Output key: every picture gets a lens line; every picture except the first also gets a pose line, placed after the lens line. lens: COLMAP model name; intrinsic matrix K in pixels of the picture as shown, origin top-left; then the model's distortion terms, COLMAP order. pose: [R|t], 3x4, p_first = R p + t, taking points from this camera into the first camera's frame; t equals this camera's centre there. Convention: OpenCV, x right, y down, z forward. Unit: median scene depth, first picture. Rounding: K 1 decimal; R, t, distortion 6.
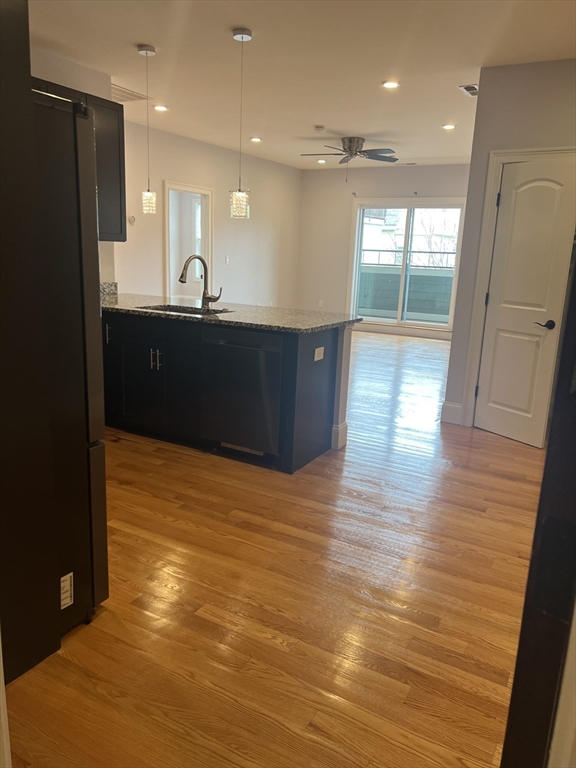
lens RADIAL K [[587.2, 0, 288.0], [0, 587.2, 384.0], [0, 0, 1]] dist [0.090474, -0.112882]
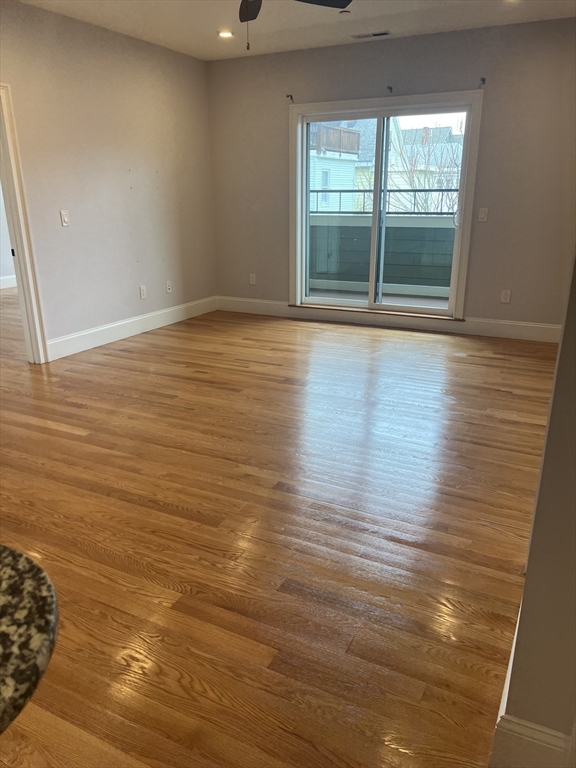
lens RADIAL K [[587.2, 0, 288.0], [0, 587.2, 384.0], [0, 0, 1]] dist [0.090474, -0.112882]
pose [[0.998373, -0.050202, 0.027053, 0.073266], [0.047660, 0.995015, 0.087604, -0.075609], [-0.031316, -0.086172, 0.995788, 0.342189]]
